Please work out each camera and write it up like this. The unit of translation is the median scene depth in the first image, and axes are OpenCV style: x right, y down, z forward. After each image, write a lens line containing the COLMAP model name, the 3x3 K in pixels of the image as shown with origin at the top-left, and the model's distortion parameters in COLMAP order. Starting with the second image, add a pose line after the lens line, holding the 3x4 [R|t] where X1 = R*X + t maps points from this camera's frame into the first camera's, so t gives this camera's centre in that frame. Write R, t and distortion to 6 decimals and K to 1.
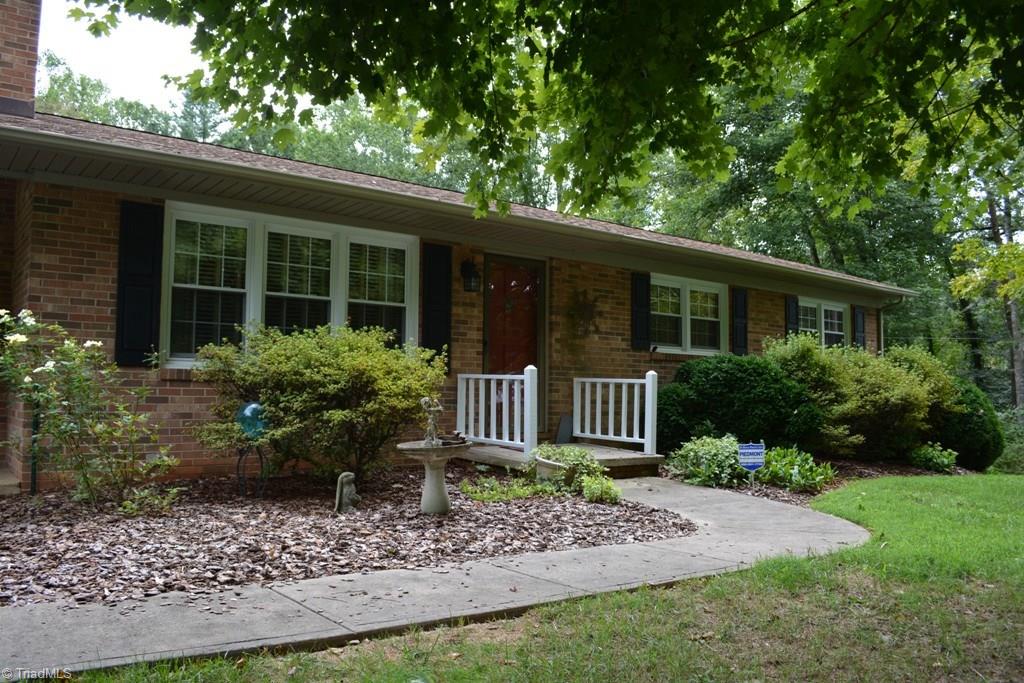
lens RADIAL K [[804.7, 0, 506.1], [0, 804.7, 343.5], [0, 0, 1]] dist [-0.087255, 0.017410]
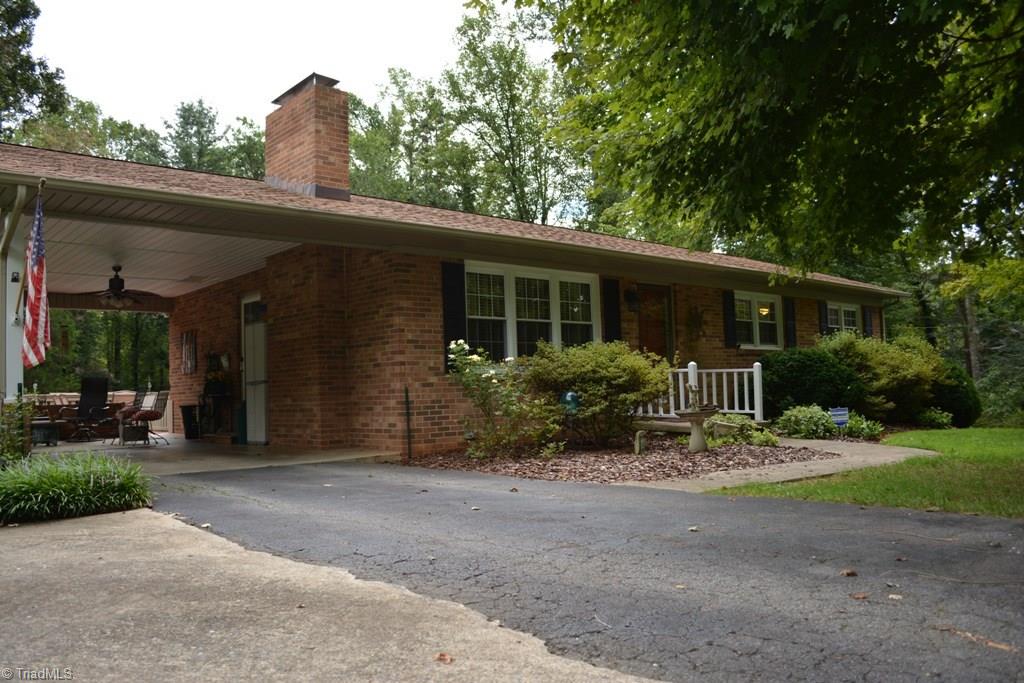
lens RADIAL K [[804.7, 0, 506.1], [0, 804.7, 343.5], [0, 0, 1]] dist [-0.087255, 0.017410]
pose [[0.997305, -0.038155, 0.062667, -0.325855], [0.037985, 0.999271, 0.003904, -0.020349], [-0.062770, -0.001513, 0.998027, -0.360906]]
